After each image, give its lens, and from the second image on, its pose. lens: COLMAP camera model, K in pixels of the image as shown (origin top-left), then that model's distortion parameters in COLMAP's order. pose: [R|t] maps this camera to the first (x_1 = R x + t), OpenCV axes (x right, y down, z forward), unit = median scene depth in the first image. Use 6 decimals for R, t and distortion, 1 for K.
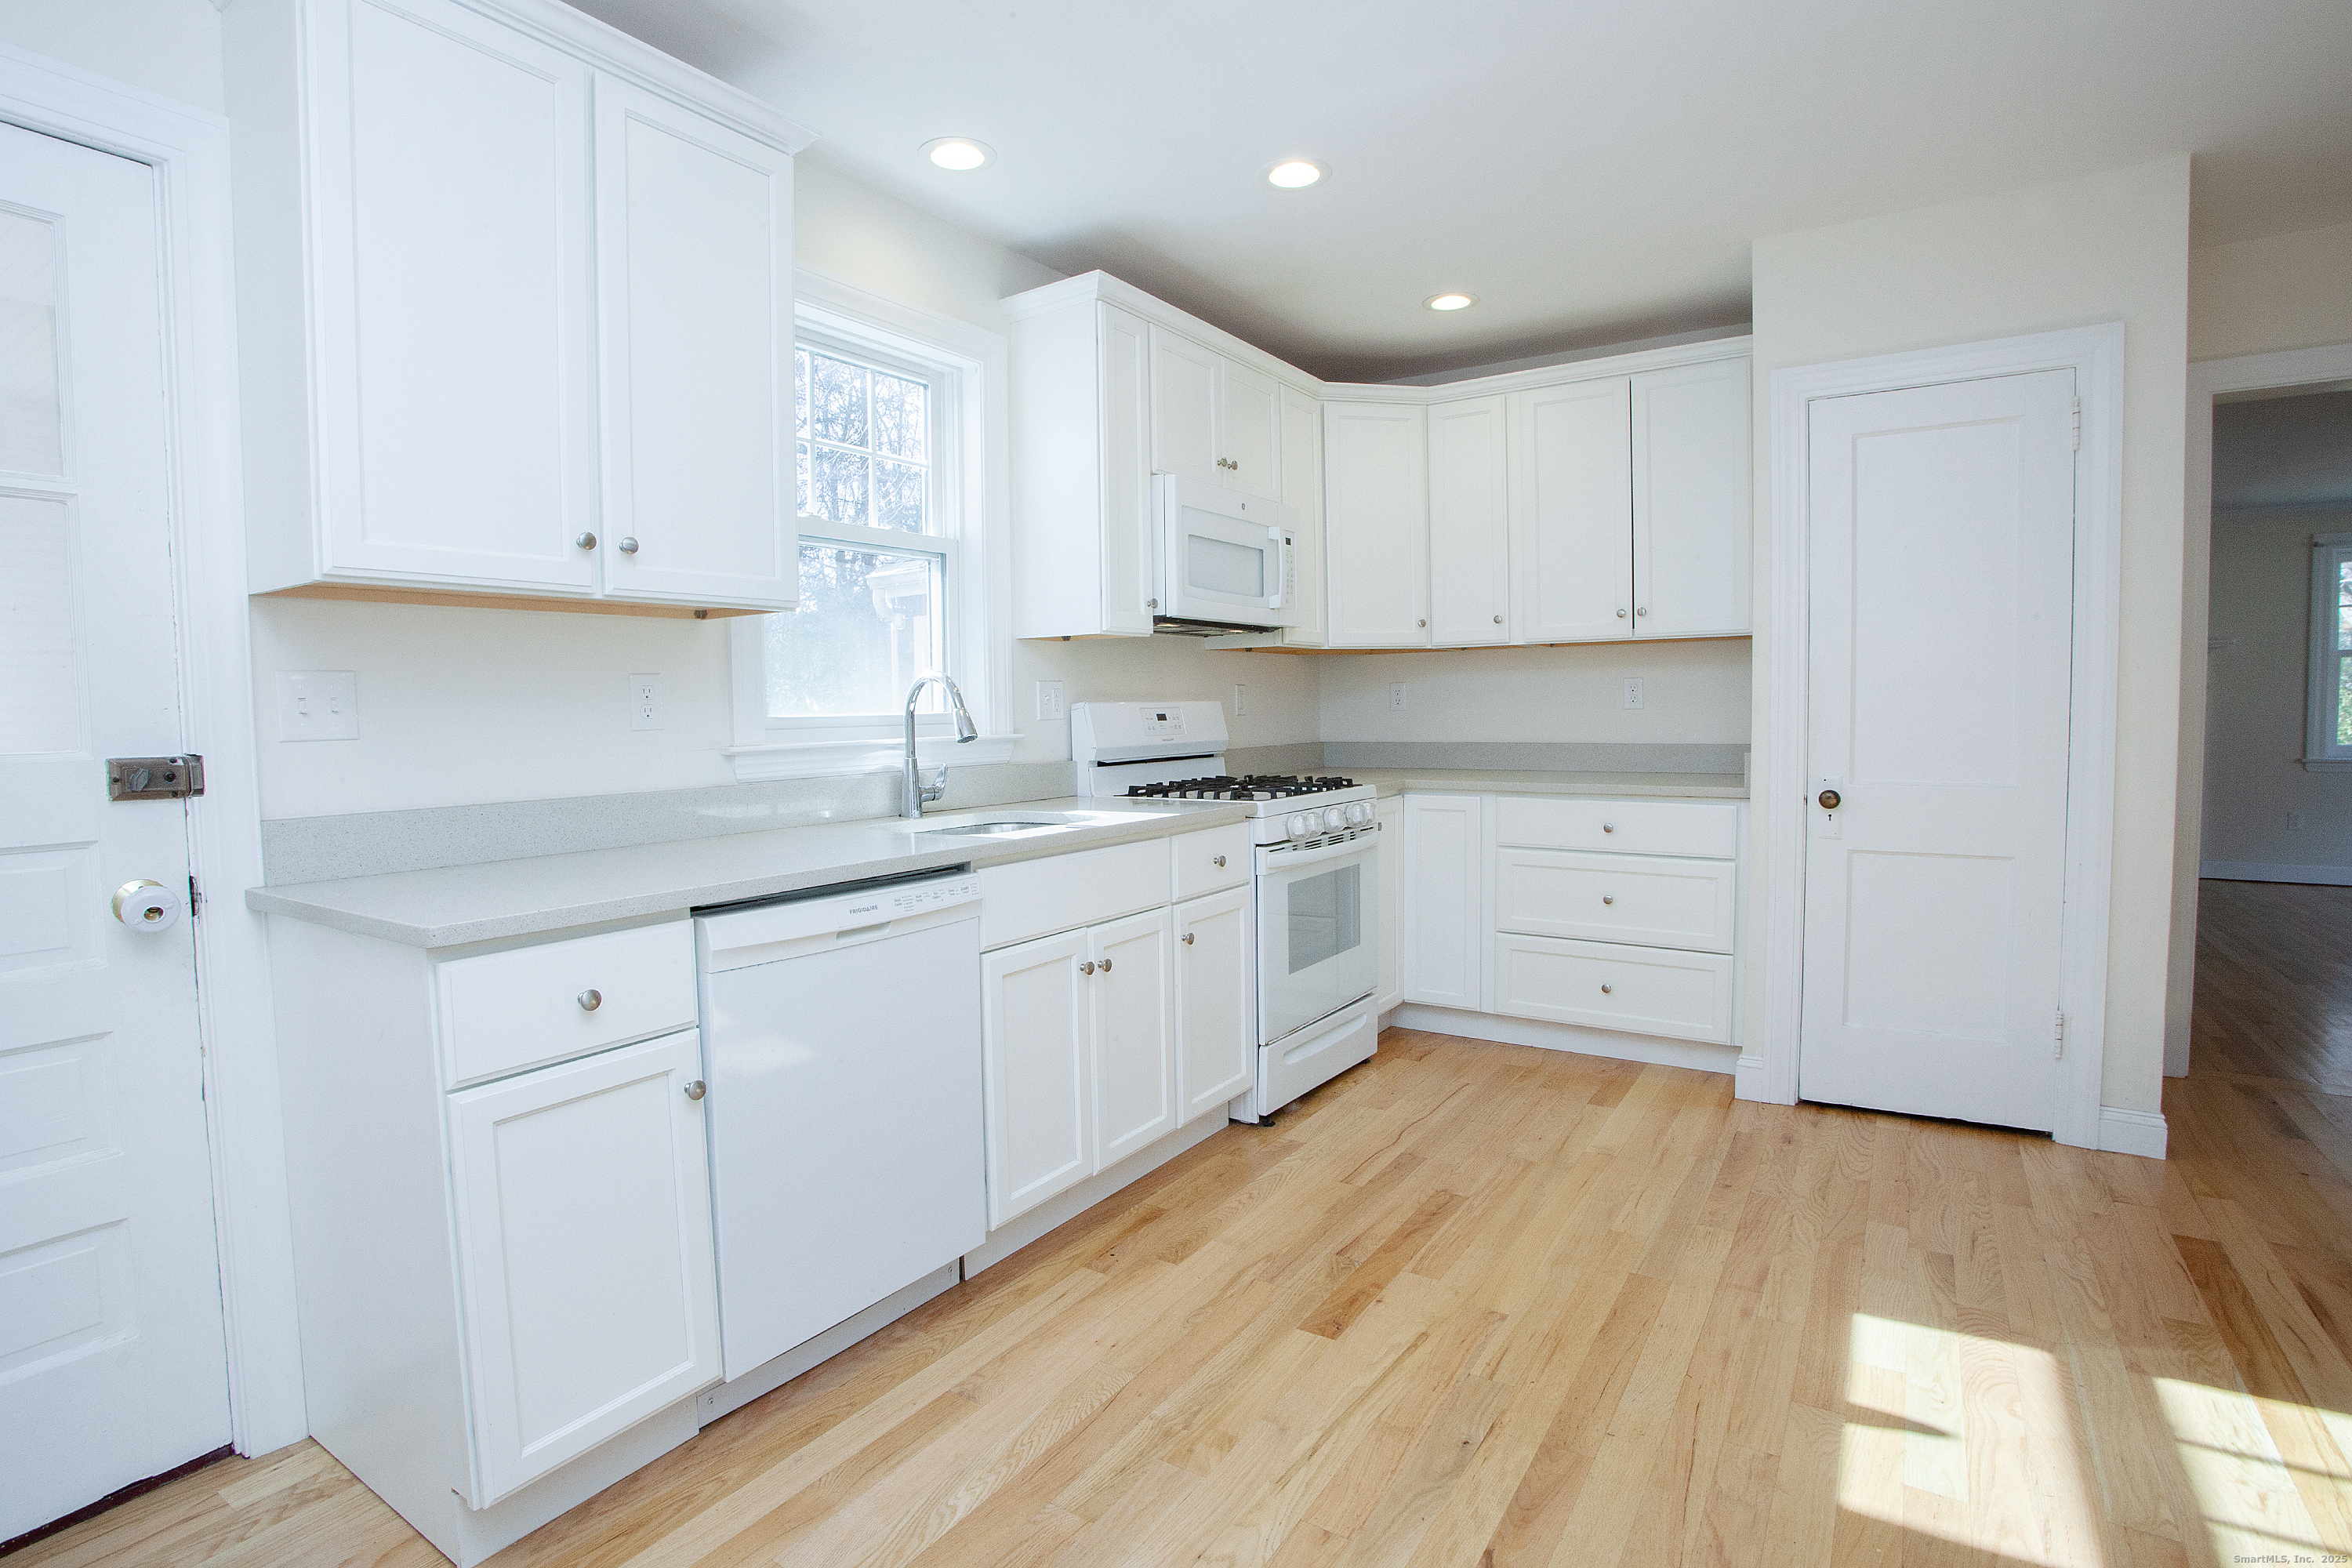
lens RADIAL K [[1149.8, 0, 1179.7], [0, 1149.8, 770.9], [0, 0, 1]] dist [-0.092649, 0.033358]
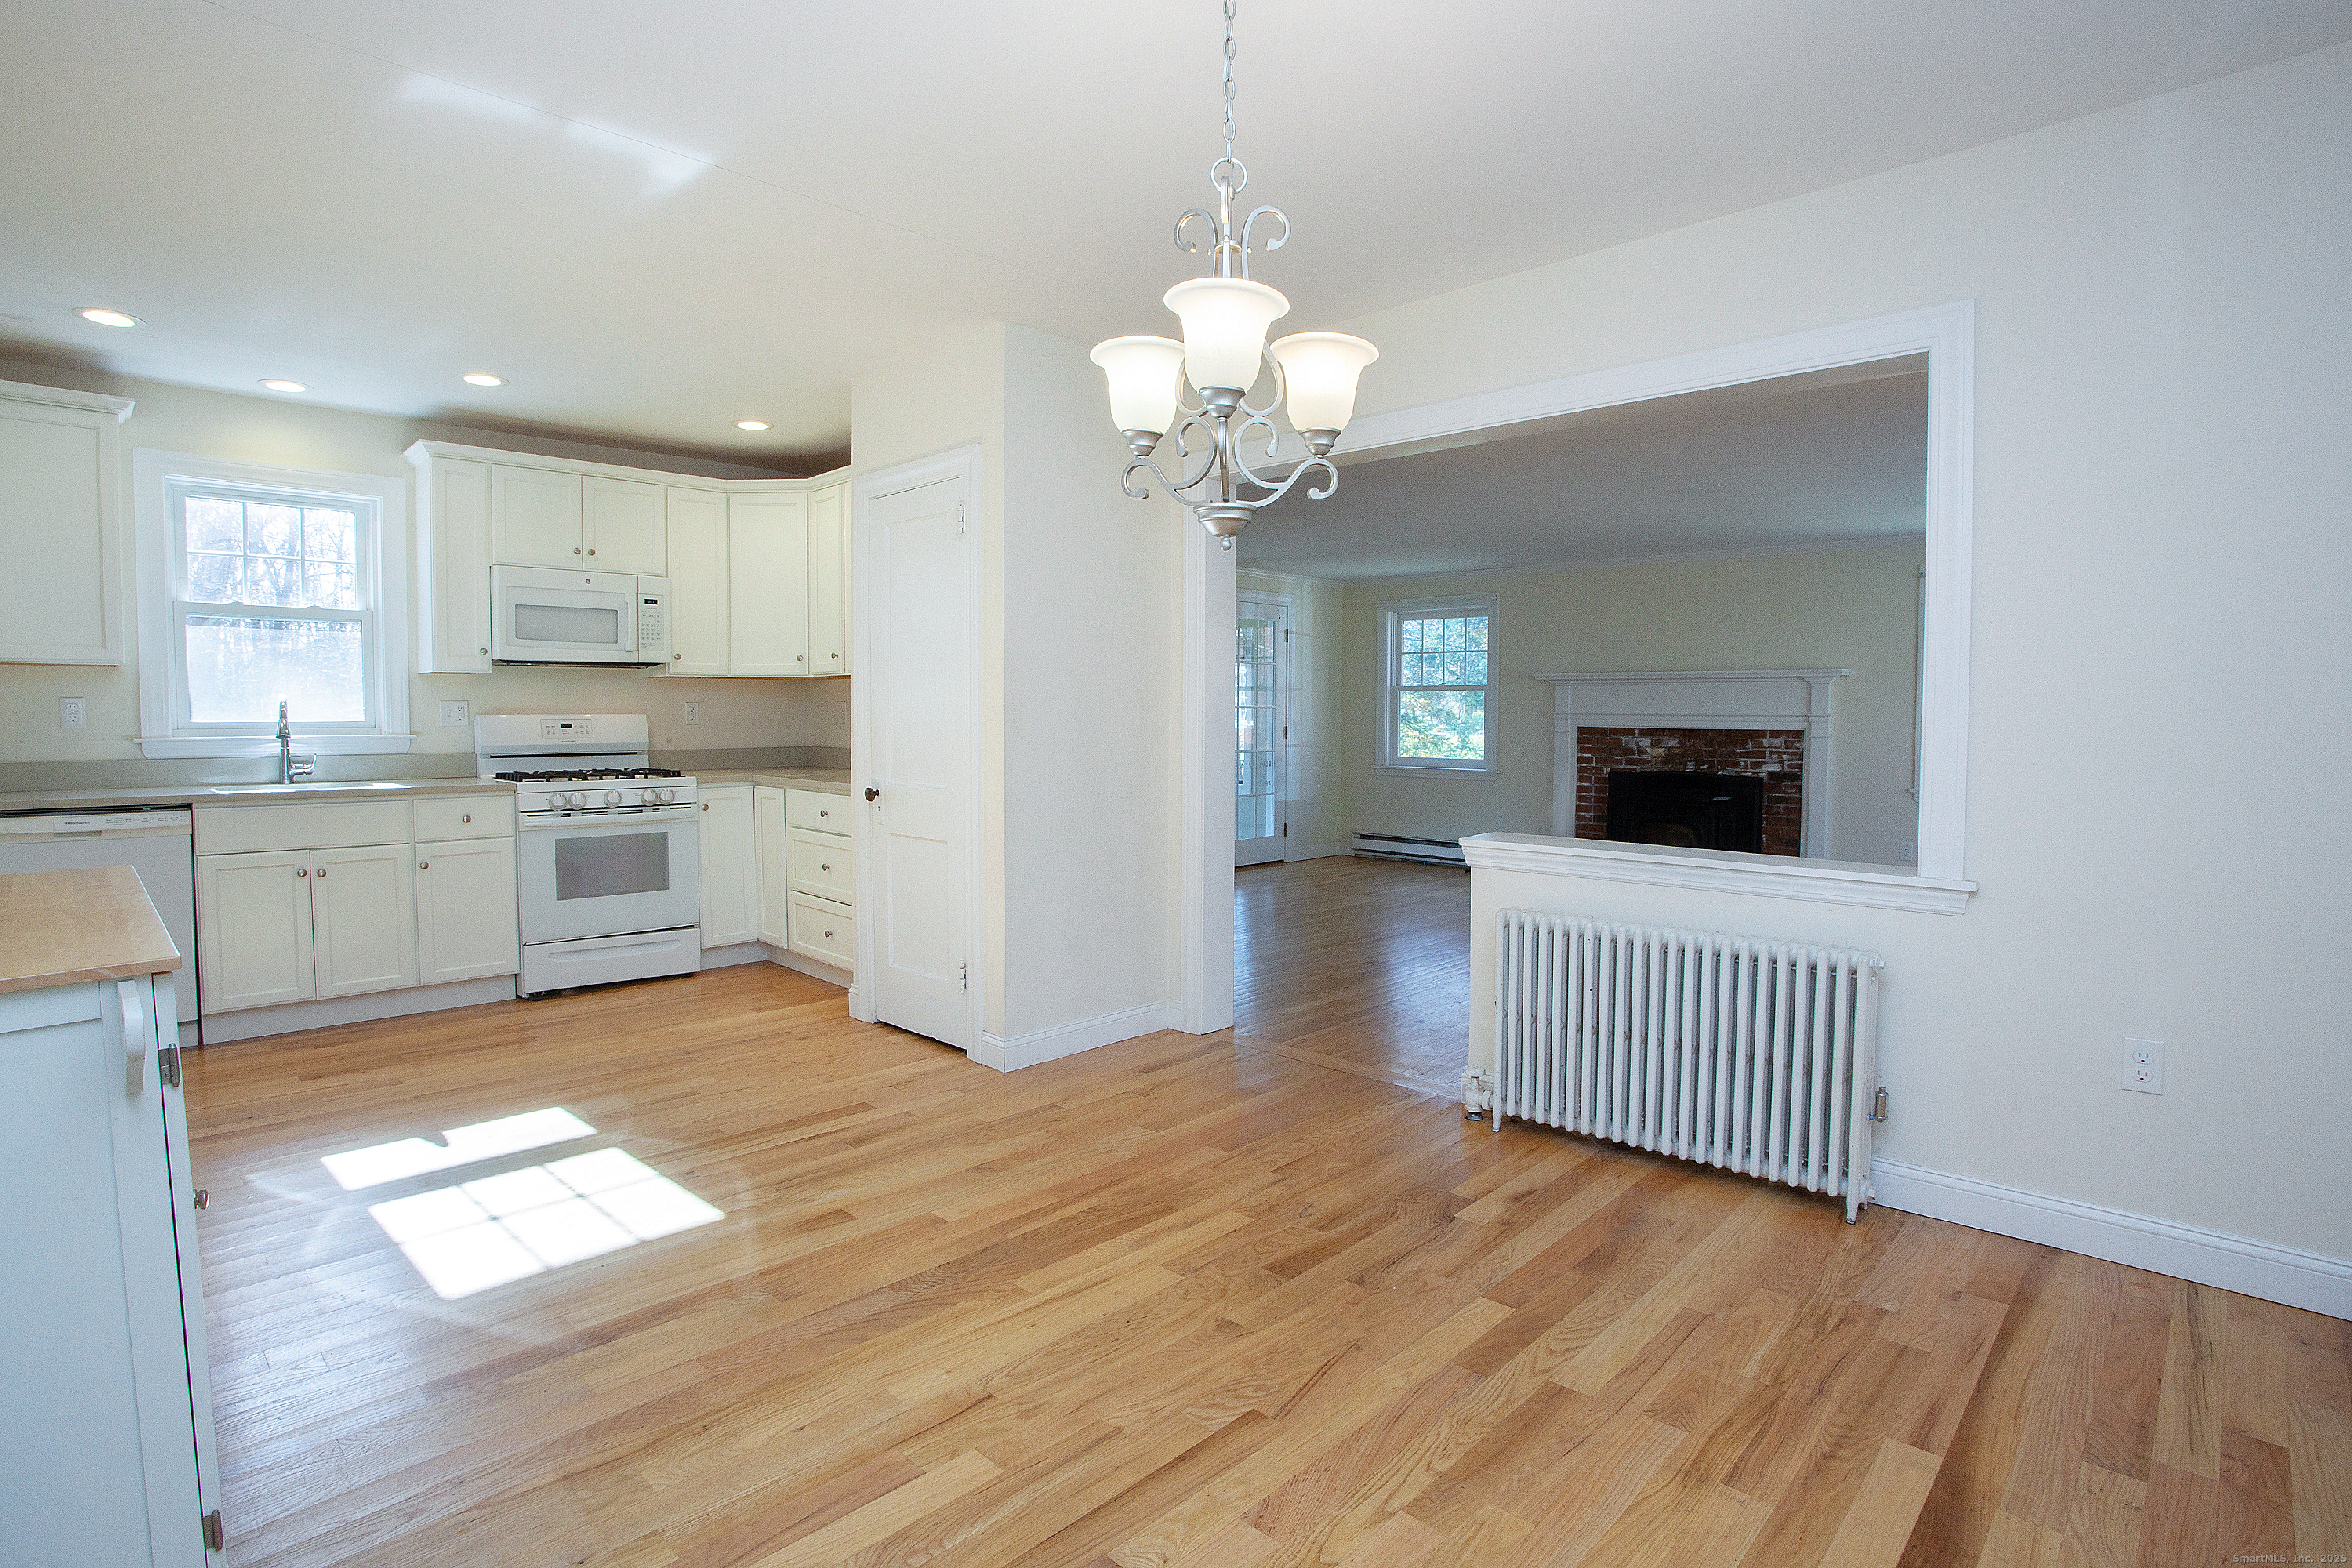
lens RADIAL K [[1149.8, 0, 1179.7], [0, 1149.8, 770.9], [0, 0, 1]] dist [-0.092649, 0.033358]
pose [[0.982860, 0.029927, -0.181910, 1.160451], [-0.030458, 0.999536, -0.000124, -0.014865], [0.181822, 0.005663, 0.983315, -0.286591]]
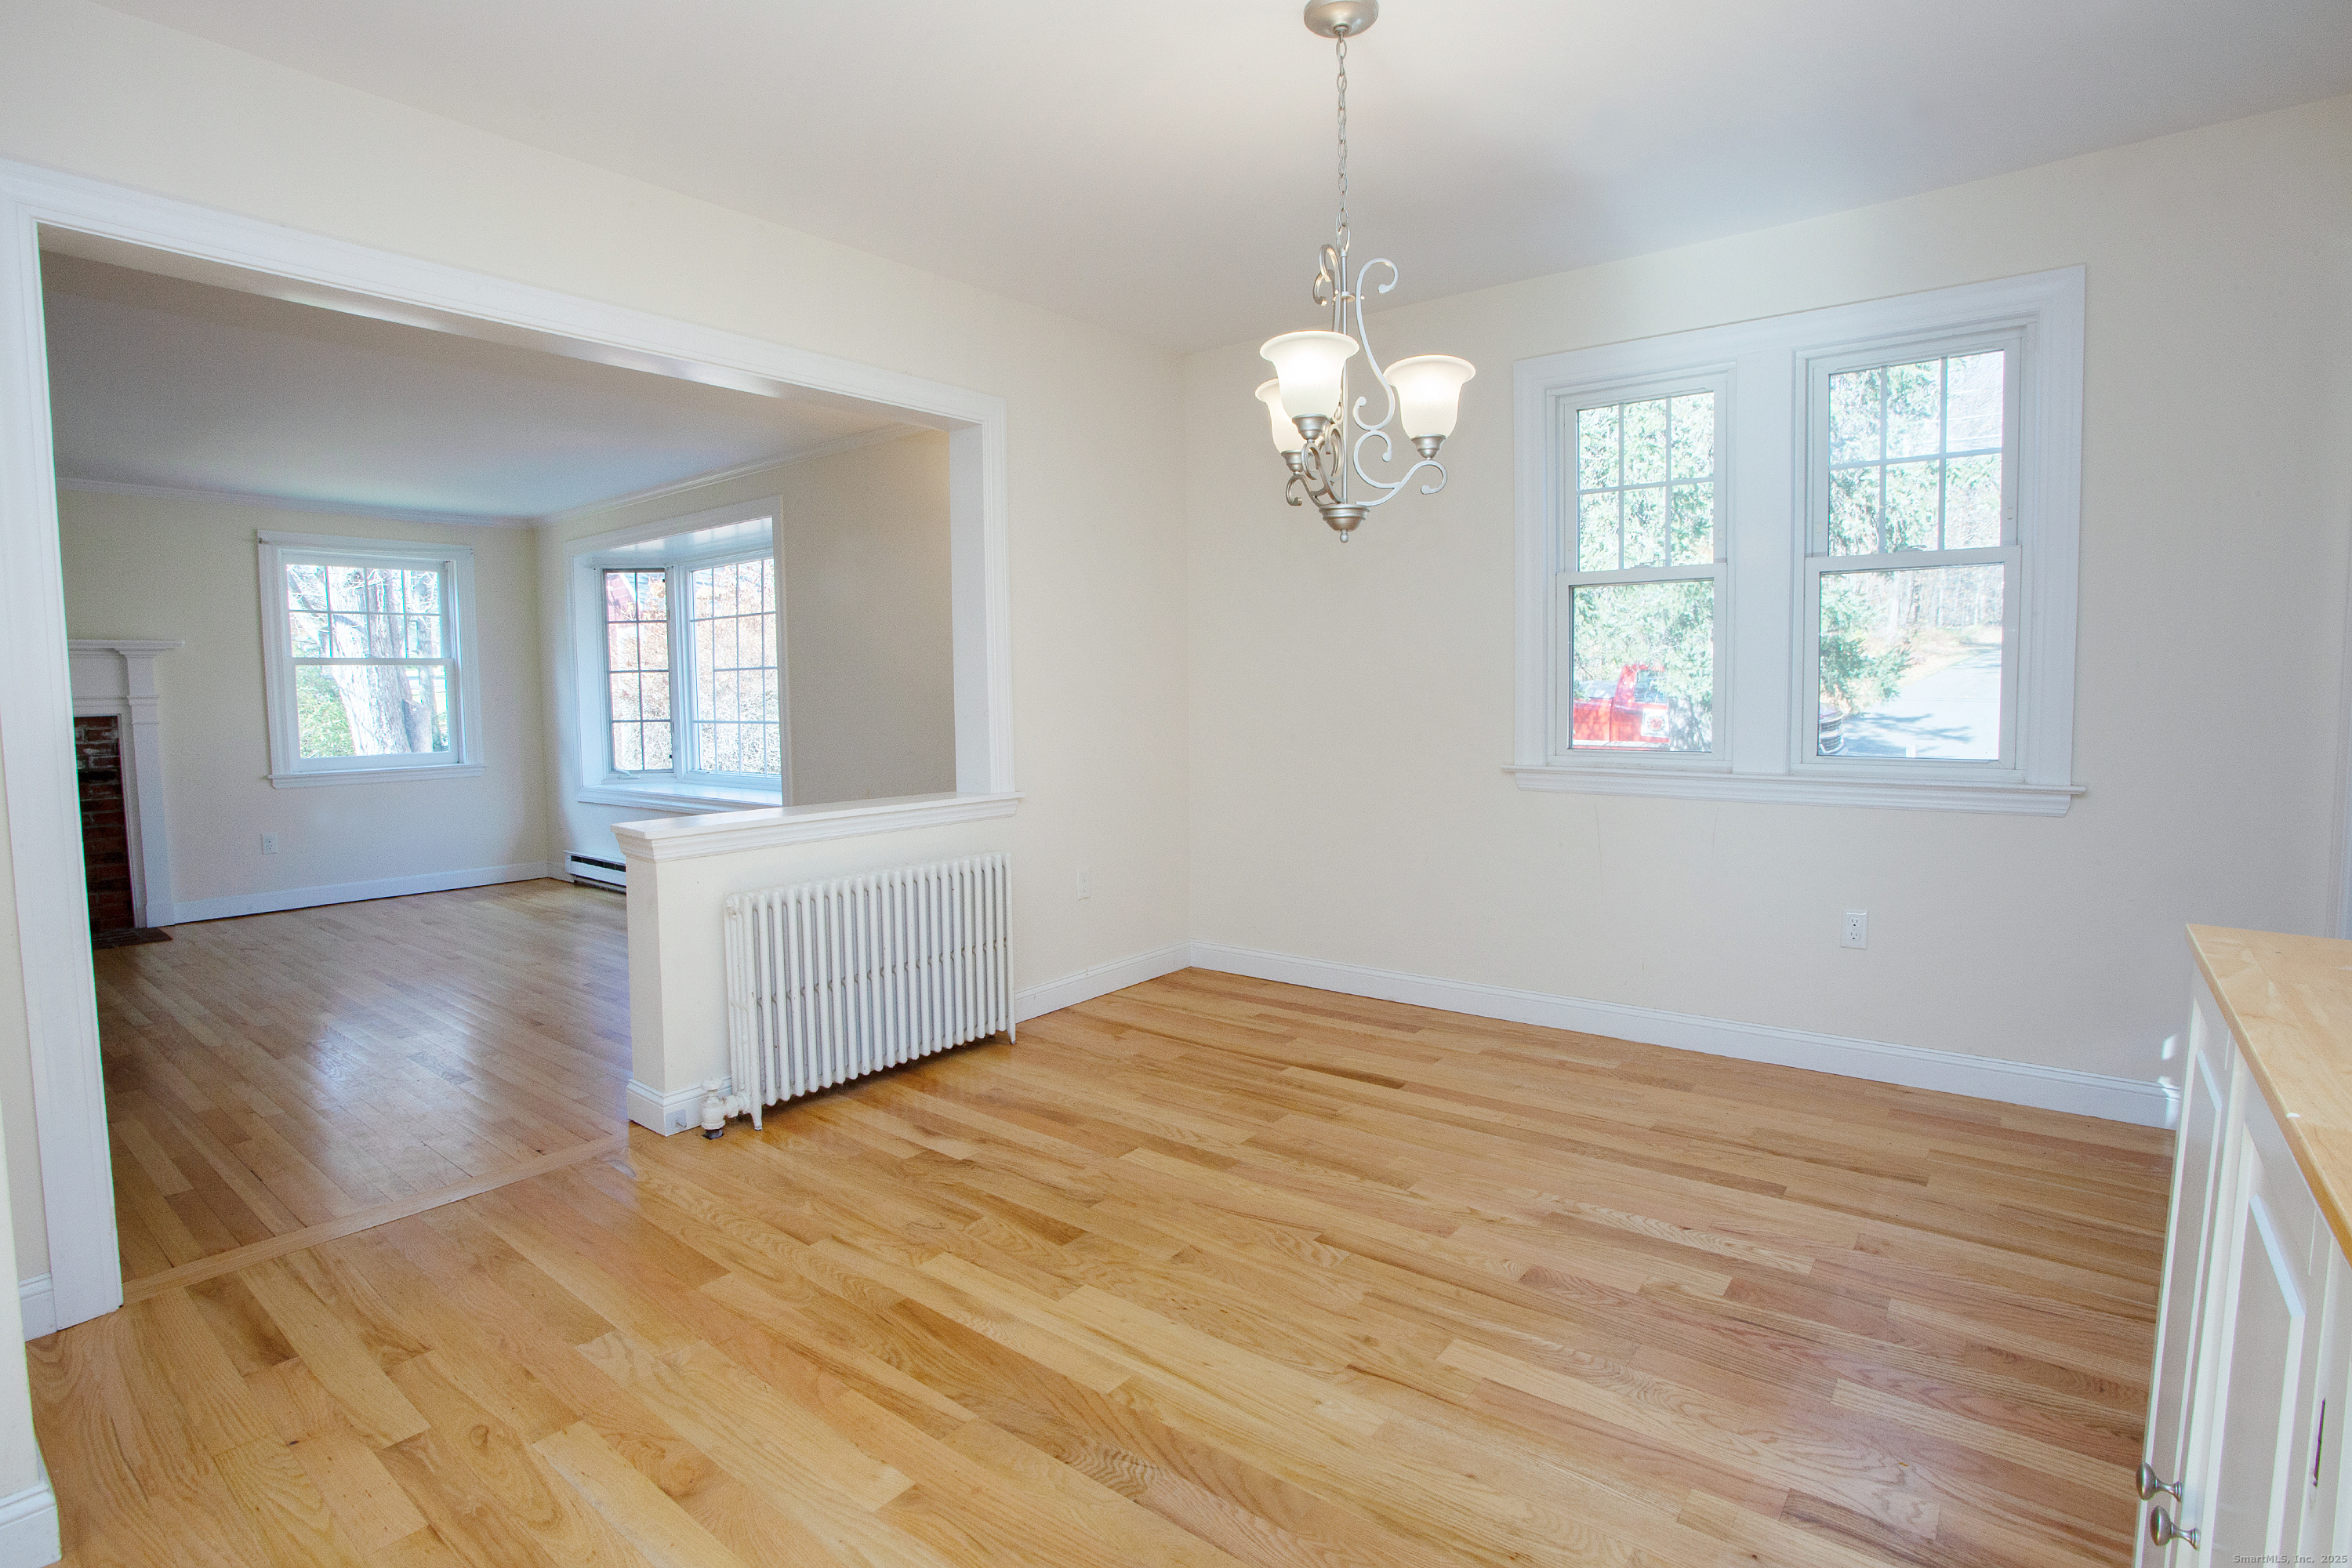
lens RADIAL K [[1149.8, 0, 1179.7], [0, 1149.8, 770.9], [0, 0, 1]] dist [-0.092649, 0.033358]
pose [[0.084344, -0.056022, 0.994861, 0.377252], [0.064693, 0.996620, 0.050636, -0.024567], [-0.994334, 0.060090, 0.087684, 0.311386]]
